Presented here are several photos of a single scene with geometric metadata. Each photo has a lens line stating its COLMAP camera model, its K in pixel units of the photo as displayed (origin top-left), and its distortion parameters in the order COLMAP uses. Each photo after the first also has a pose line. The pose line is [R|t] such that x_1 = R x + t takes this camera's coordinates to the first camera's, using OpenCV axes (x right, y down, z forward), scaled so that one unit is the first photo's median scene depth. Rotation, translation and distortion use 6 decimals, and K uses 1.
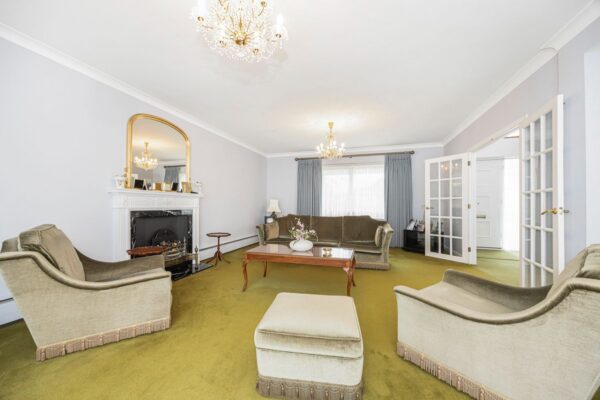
lens RADIAL K [[227.4, 0, 299.9], [0, 227.4, 197.3], [0, 0, 1]] dist [-0.000412, -0.000109]
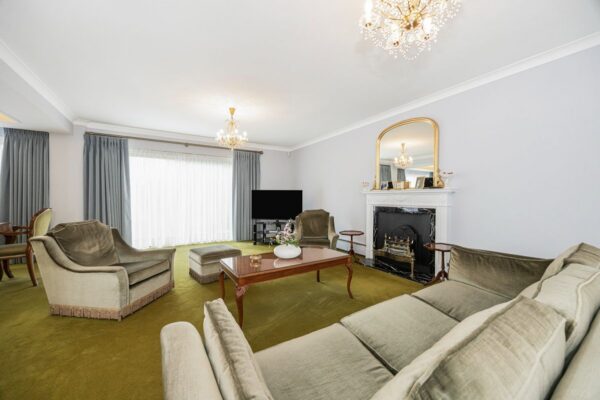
lens RADIAL K [[229.9, 0, 300.5], [0, 229.9, 206.0], [0, 0, 1]] dist [-0.002159, -0.000016]
pose [[-0.636698, 0.023498, -0.770755, 0.579153], [0.021570, 0.999687, 0.012659, 0.028205], [0.770812, -0.008565, -0.637006, 1.457923]]
